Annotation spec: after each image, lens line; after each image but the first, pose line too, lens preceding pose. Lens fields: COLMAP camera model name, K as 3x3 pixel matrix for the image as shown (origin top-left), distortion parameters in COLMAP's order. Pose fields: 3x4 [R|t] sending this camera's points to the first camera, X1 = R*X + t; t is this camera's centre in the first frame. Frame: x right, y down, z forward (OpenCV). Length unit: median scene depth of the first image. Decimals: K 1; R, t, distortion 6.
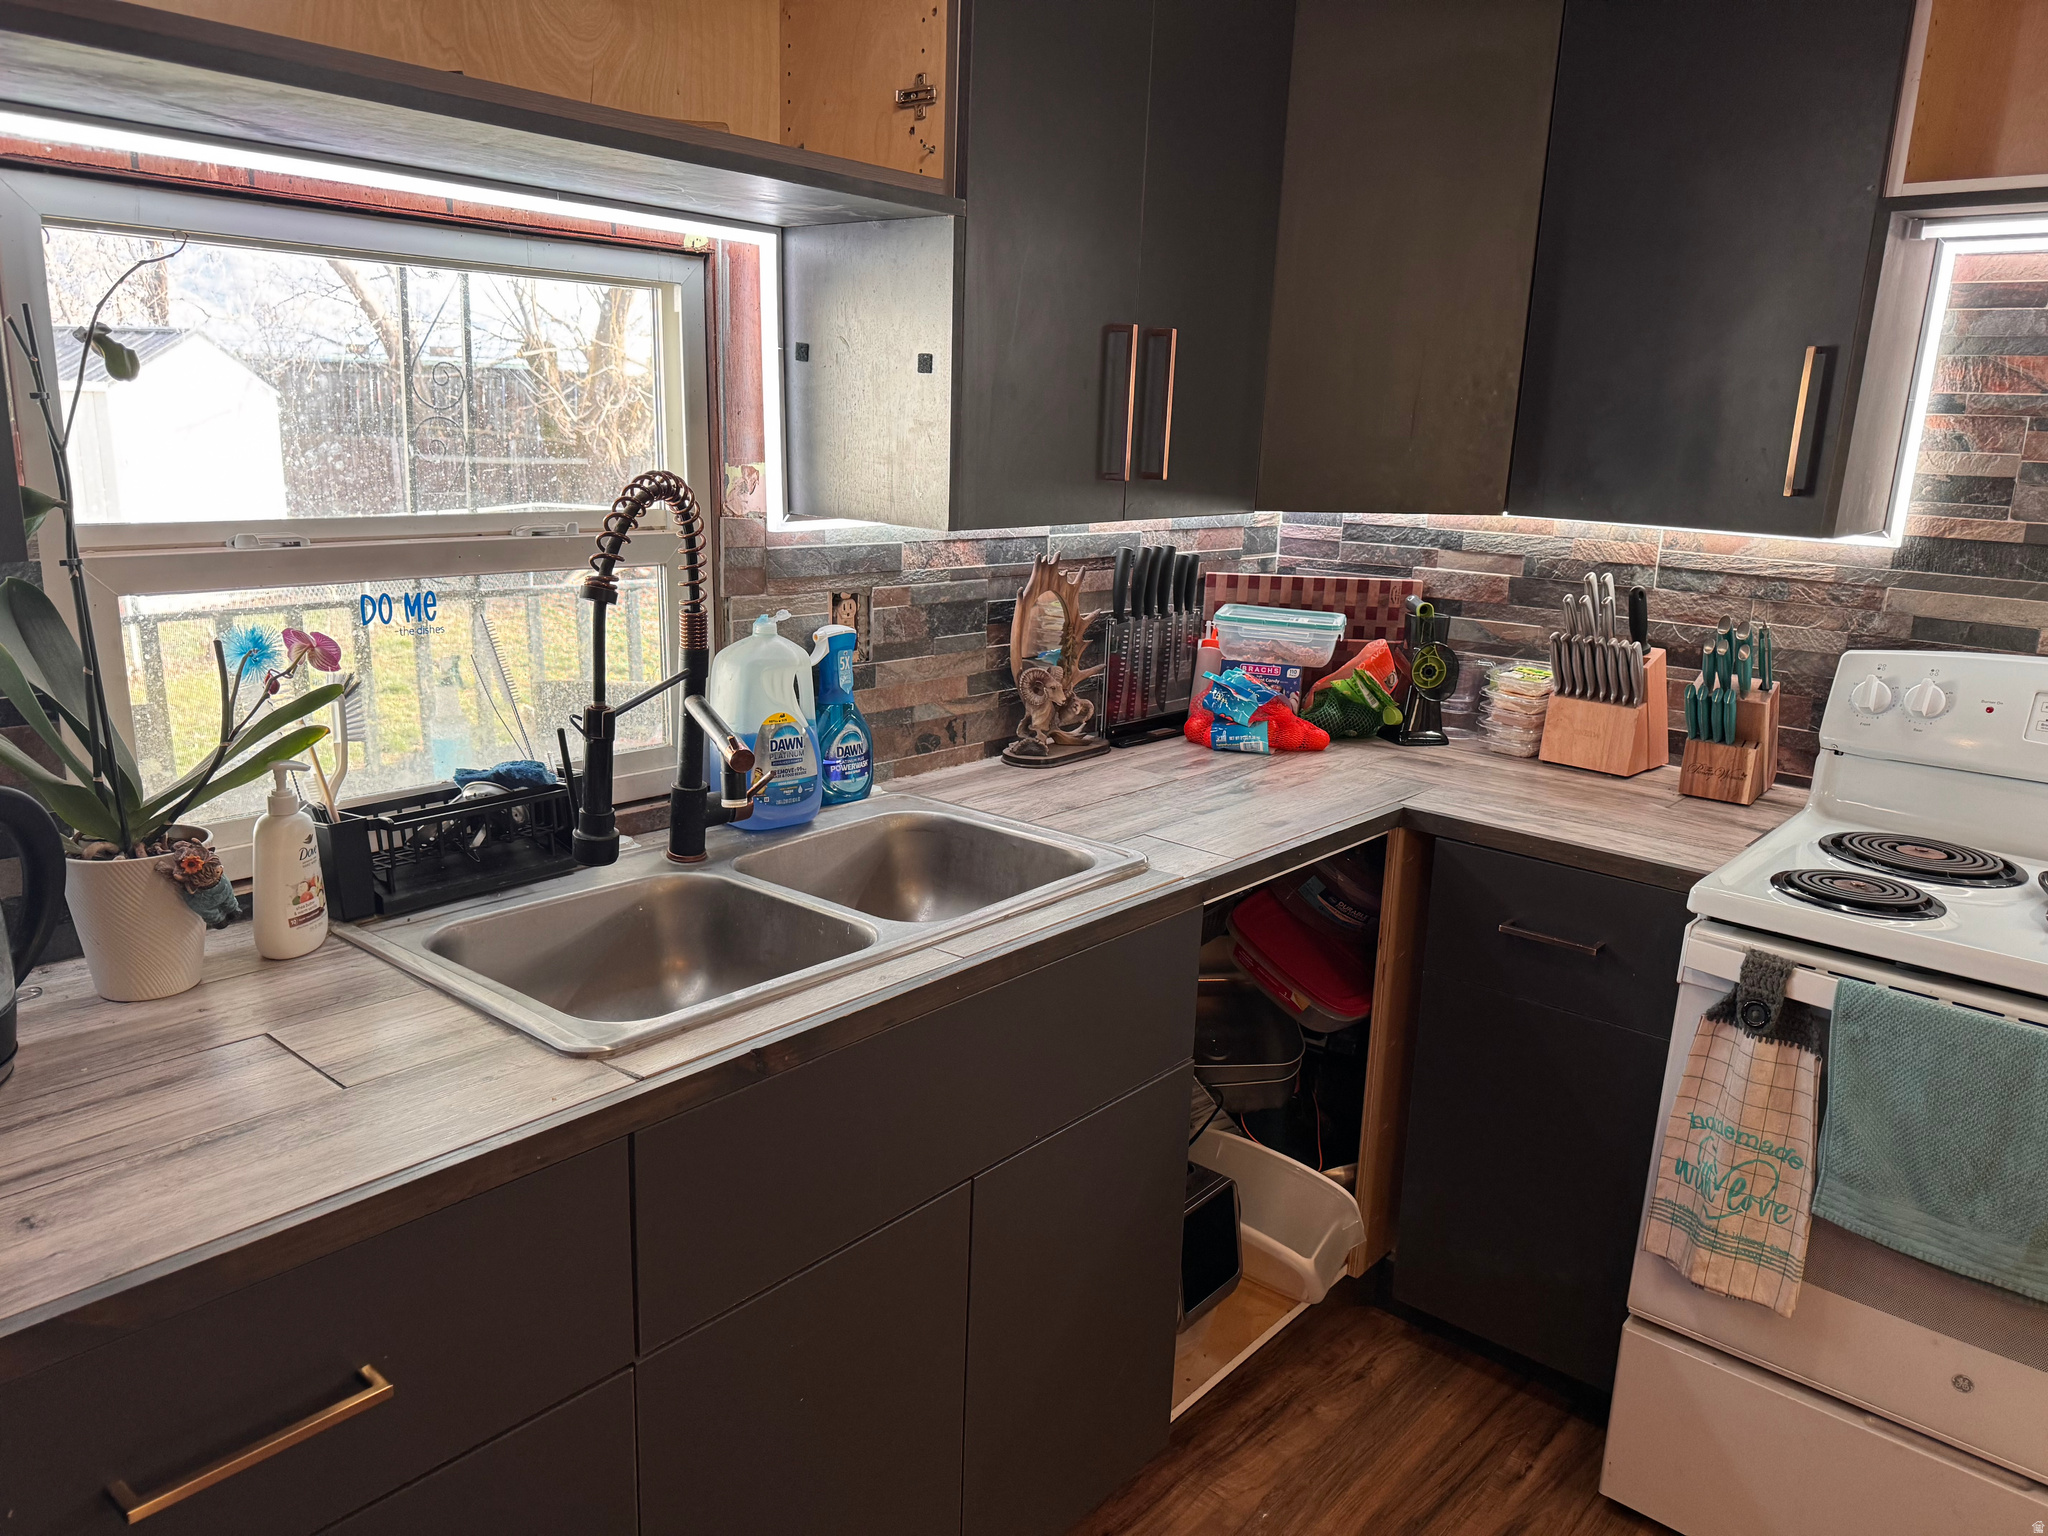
lens RADIAL K [[1412.5, 0, 1040.8], [0, 1412.5, 773.3], [0, 0, 1]] dist [0.106280, -0.145211]
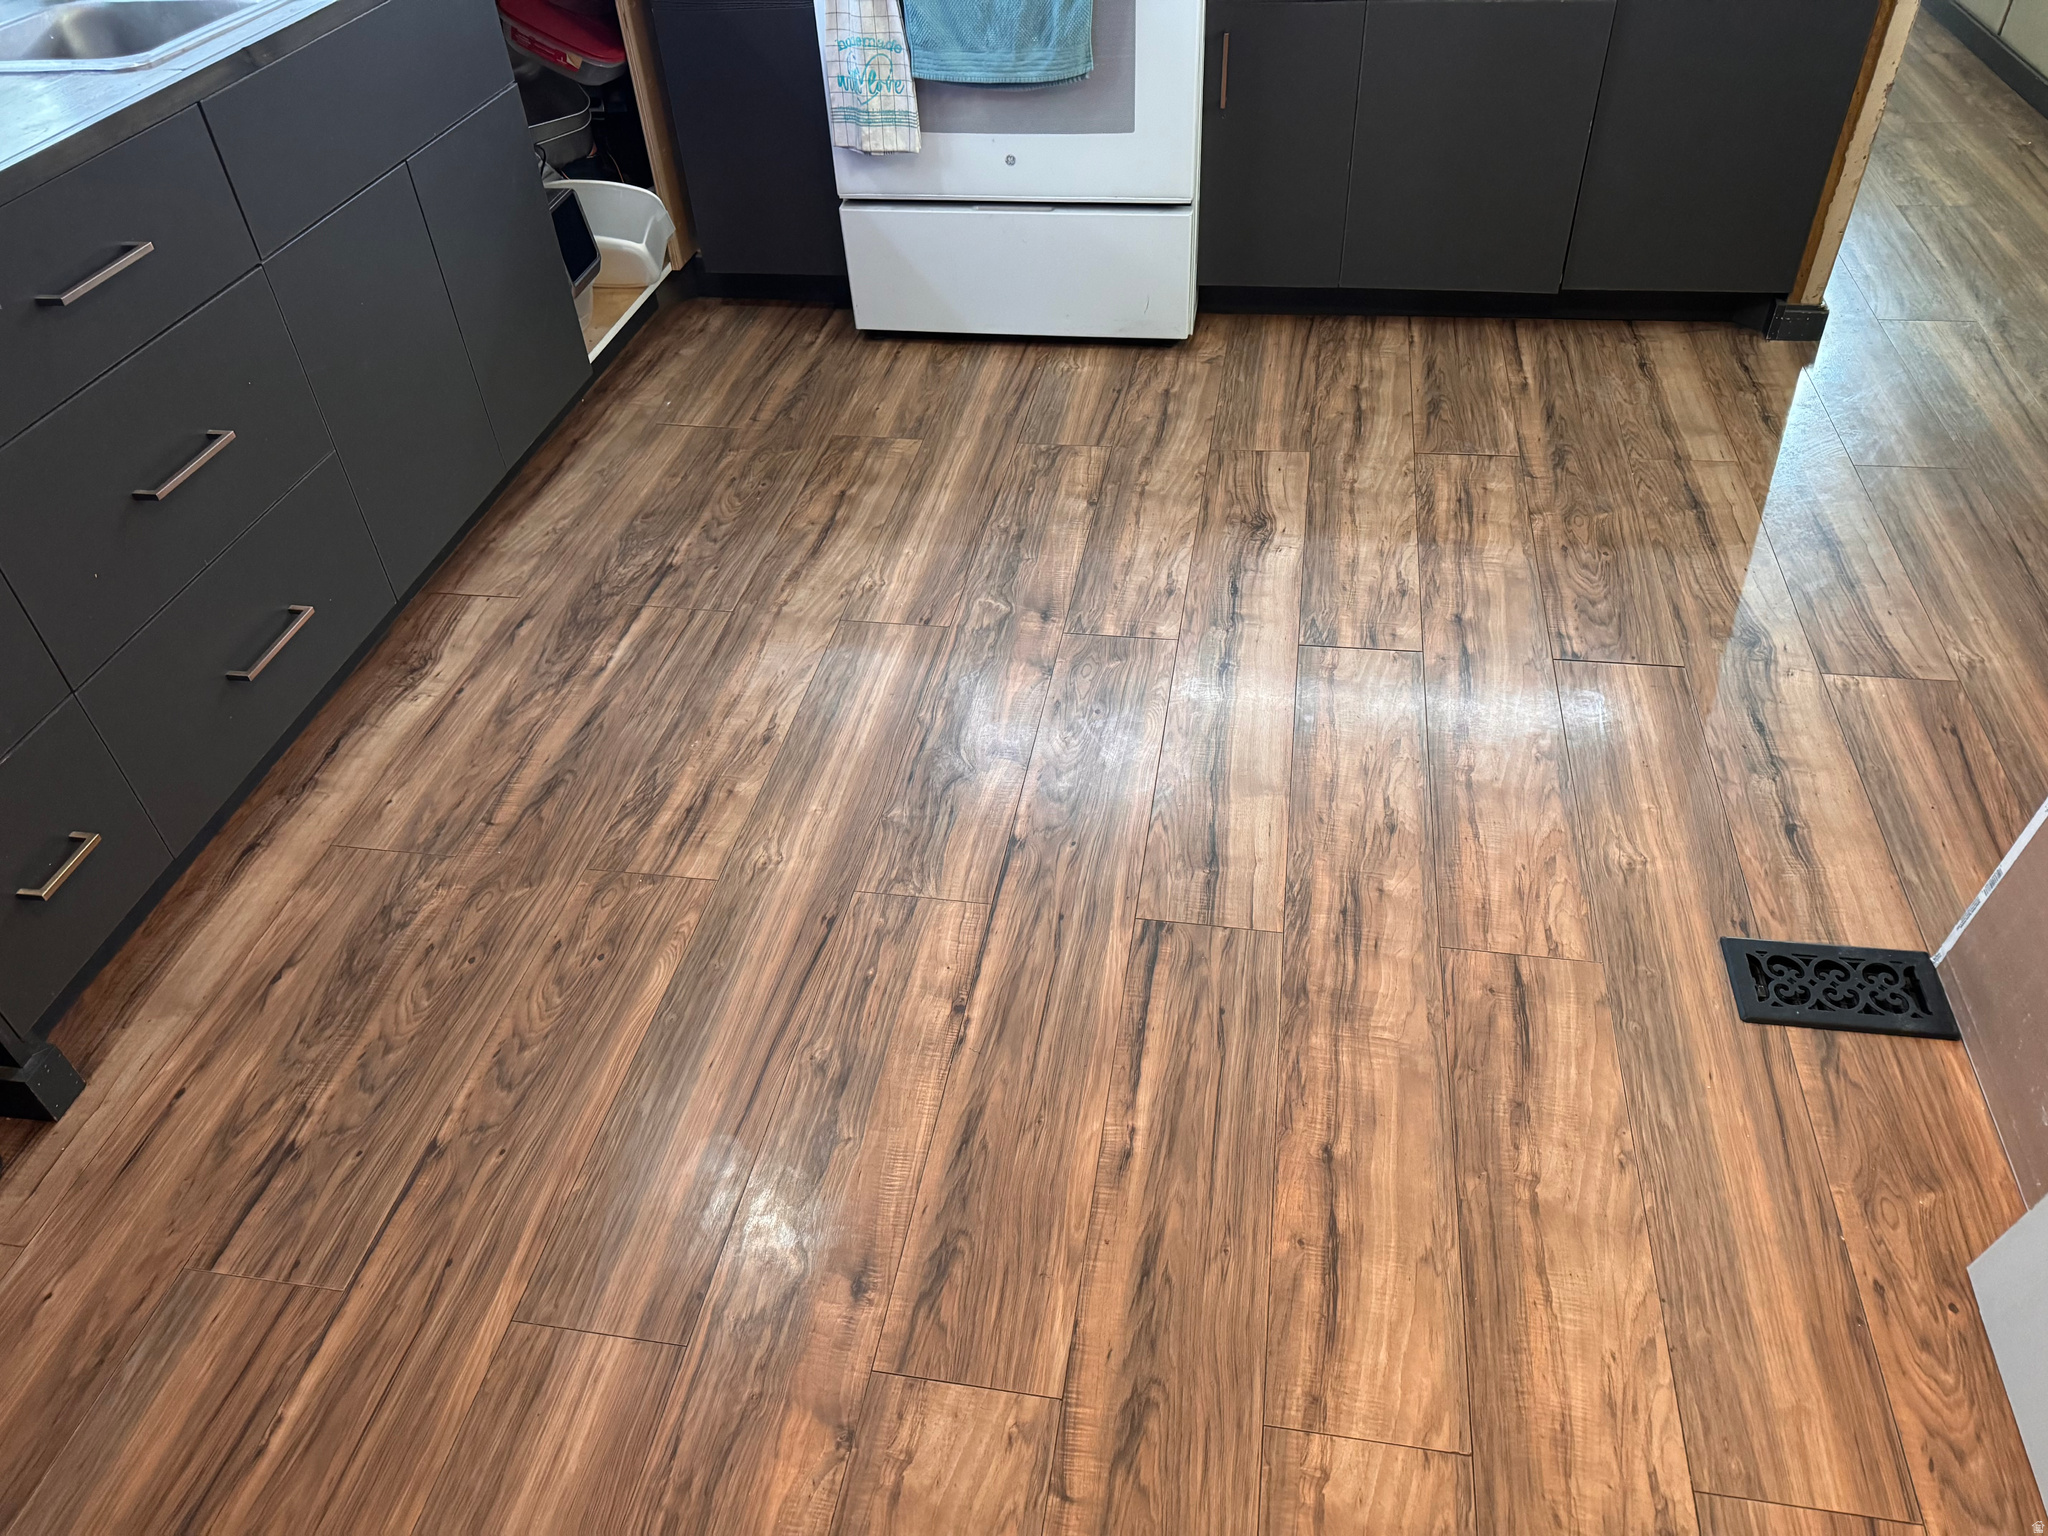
lens RADIAL K [[1424.5, 0, 1017.2], [0, 1424.5, 762.0], [0, 0, 1]] dist [0.034064, -0.043754]
pose [[0.853691, -0.399911, 0.333591, -0.175425], [0.205160, 0.847015, 0.490382, 0.146318], [-0.478666, -0.350195, 0.805135, -0.511177]]
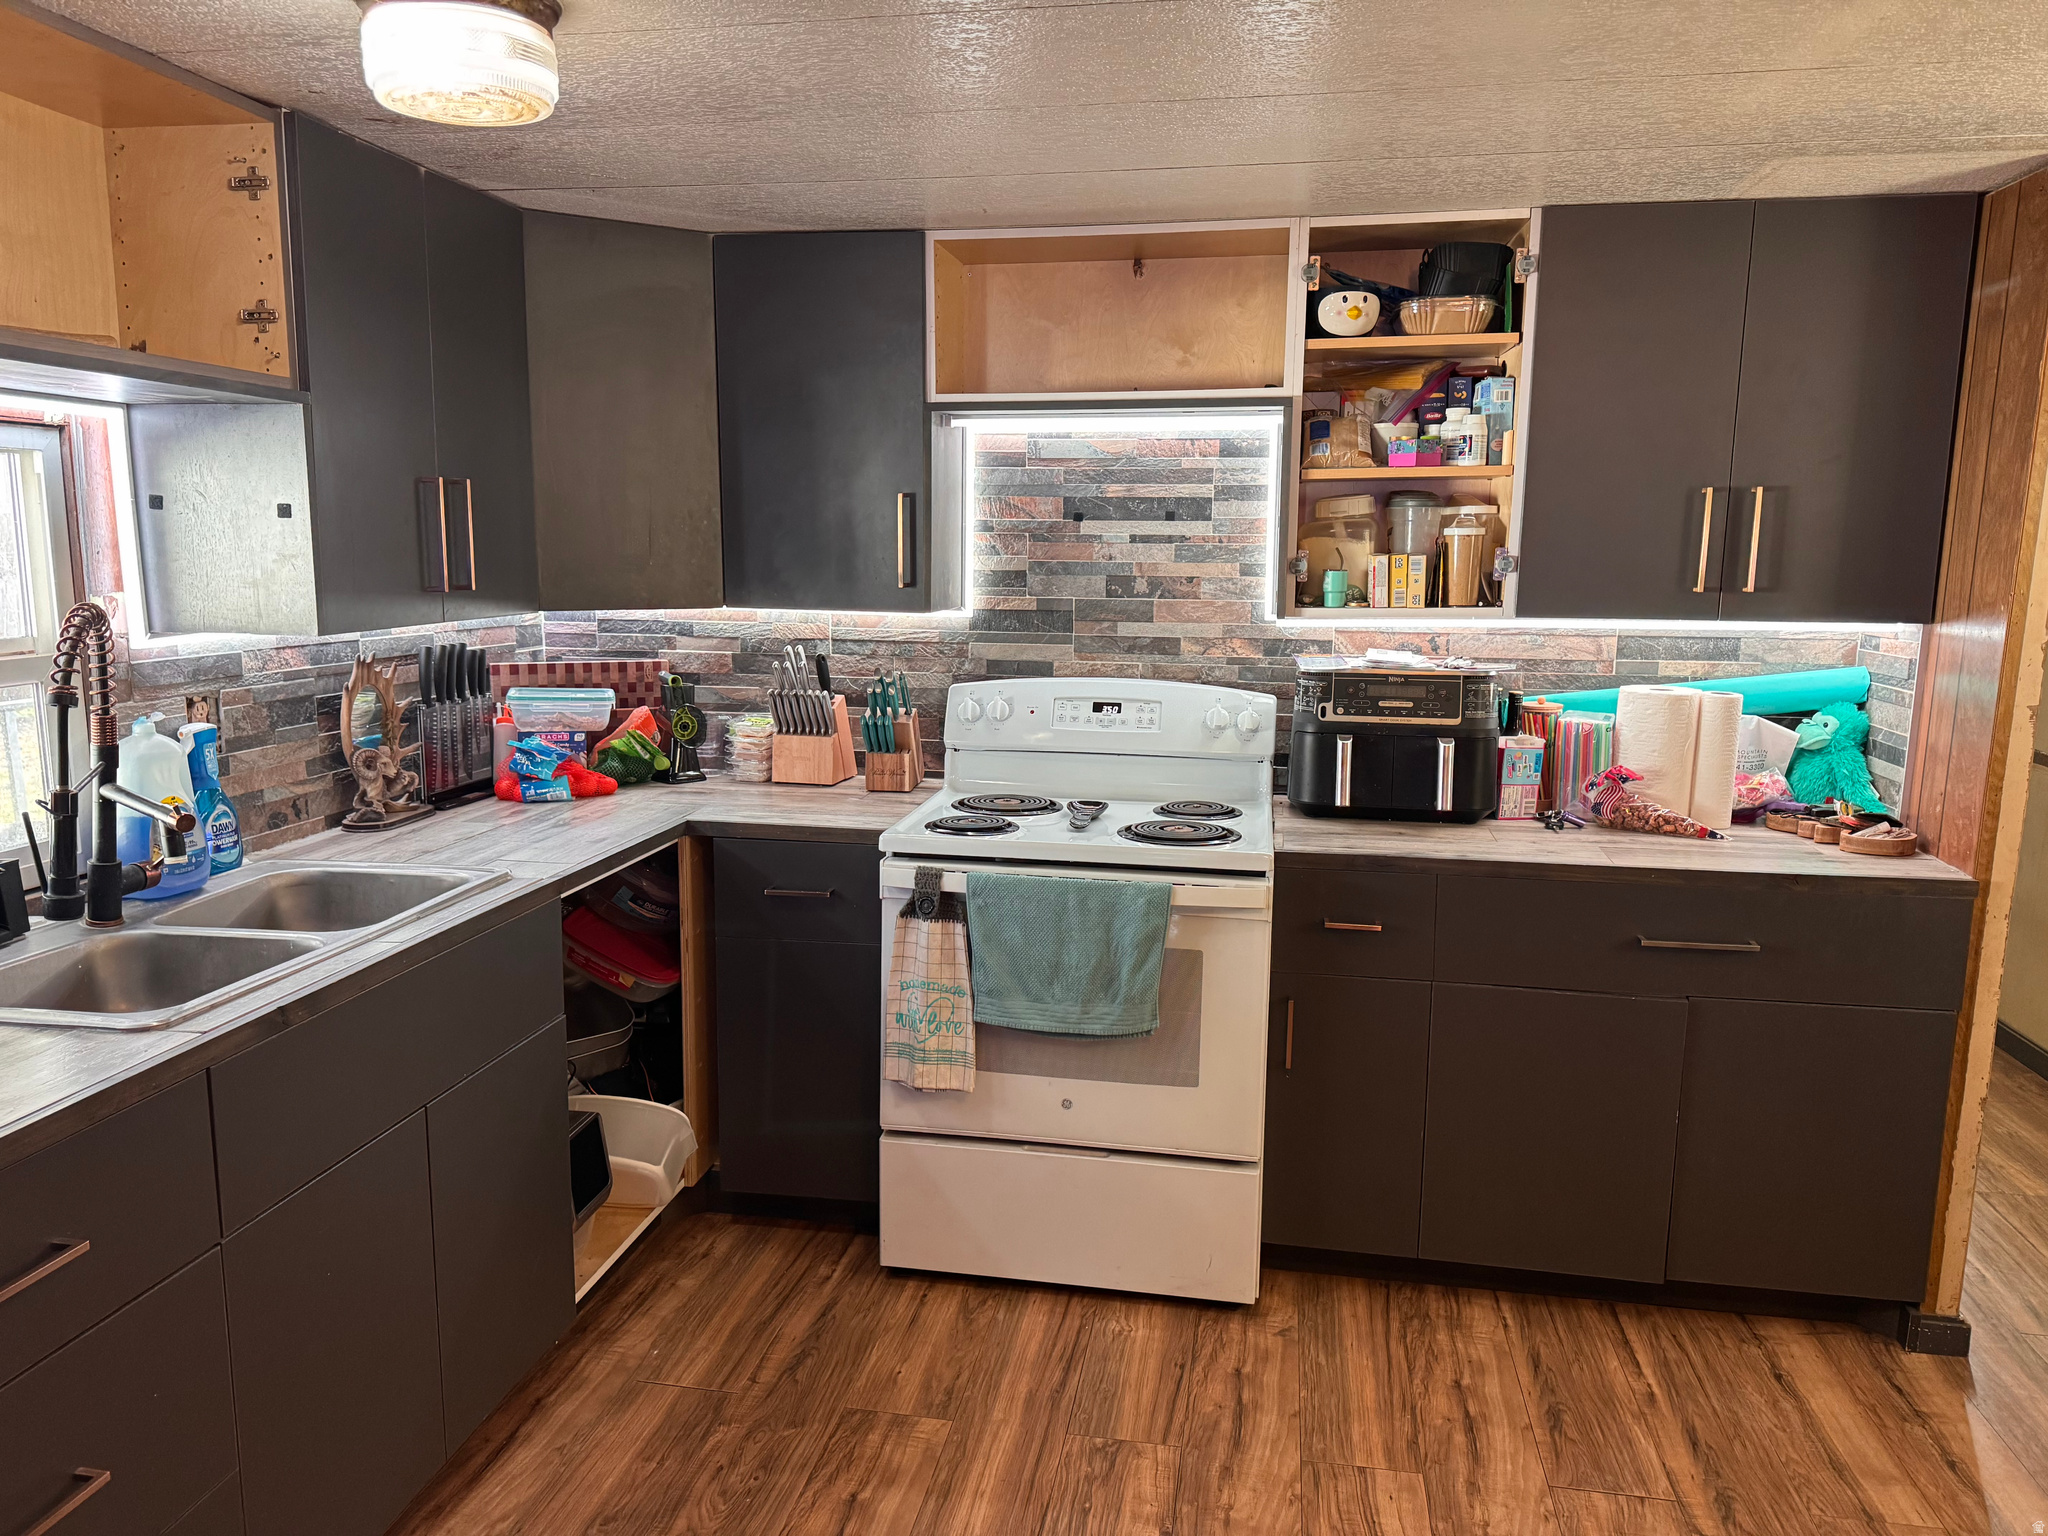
lens RADIAL K [[1412.5, 0, 1040.8], [0, 1412.5, 773.3], [0, 0, 1]] dist [0.106280, -0.145211]
pose [[0.849825, -0.110924, 0.515261, -0.151142], [0.145230, 0.989040, -0.026611, 0.063209], [-0.506662, 0.097446, 0.856620, -0.339874]]
